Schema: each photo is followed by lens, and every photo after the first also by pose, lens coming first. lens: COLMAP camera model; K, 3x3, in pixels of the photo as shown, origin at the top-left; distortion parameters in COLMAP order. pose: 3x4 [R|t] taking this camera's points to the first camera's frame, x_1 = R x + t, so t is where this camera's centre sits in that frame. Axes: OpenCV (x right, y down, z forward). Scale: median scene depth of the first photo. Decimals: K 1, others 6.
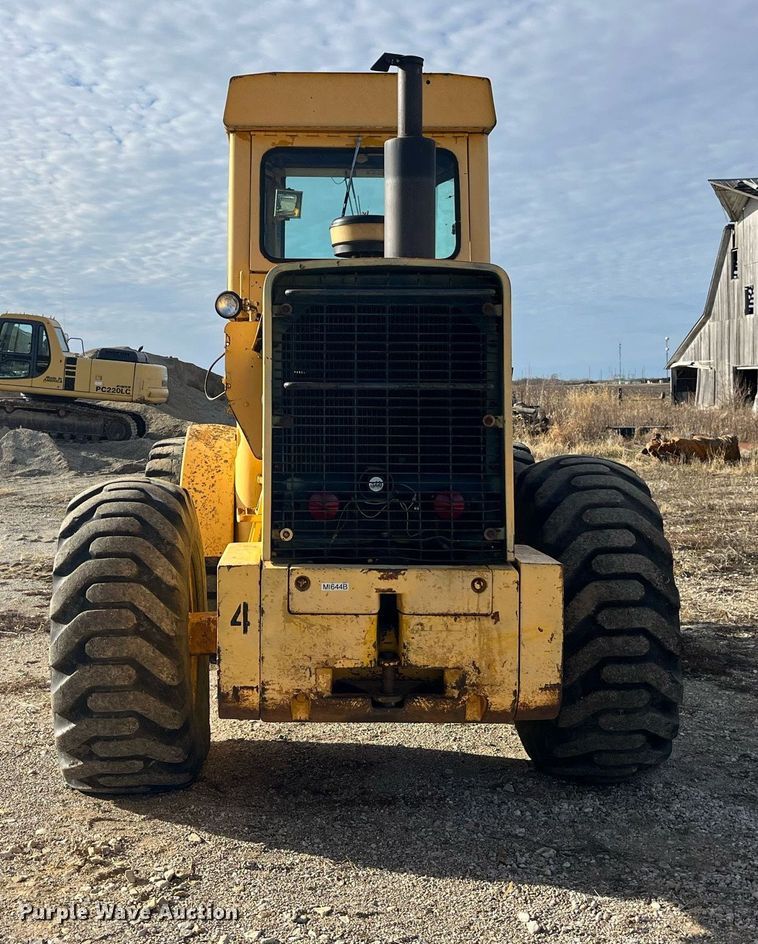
lens RADIAL K [[1193.7, 0, 376.8], [0, 1193.7, 445.8], [0, 0, 1]] dist [0.240027, -0.928320]
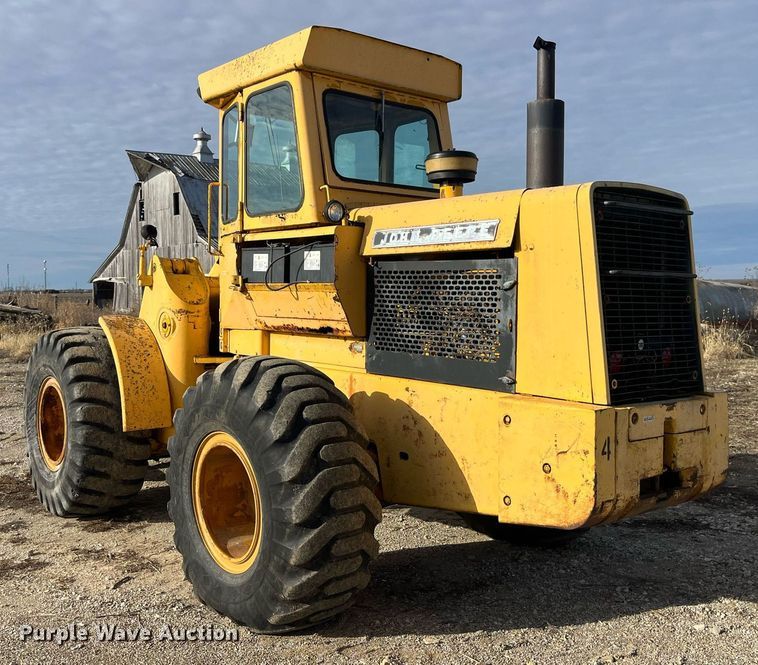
lens RADIAL K [[831.4, 0, 379.0], [0, 831.4, 332.5], [0, 0, 1]] dist [0.006062, 0.005691]
pose [[0.773110, -0.020138, 0.633952, -0.596740], [0.025579, 0.999673, 0.000561, 0.006666], [-0.633756, 0.015782, 0.773372, 0.308216]]
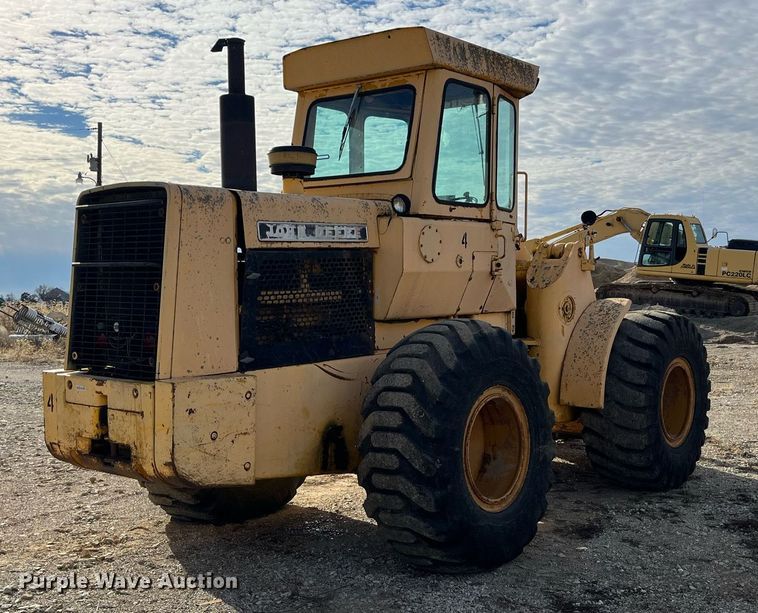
lens RADIAL K [[958.5, 0, 382.0], [0, 958.5, 361.3], [0, 0, 1]] dist [0.240027, -0.928320]
pose [[0.755571, 0.048086, -0.653300, 0.773180], [-0.021650, 0.998590, 0.048462, 0.005349], [0.654709, -0.022473, 0.755546, 0.180325]]
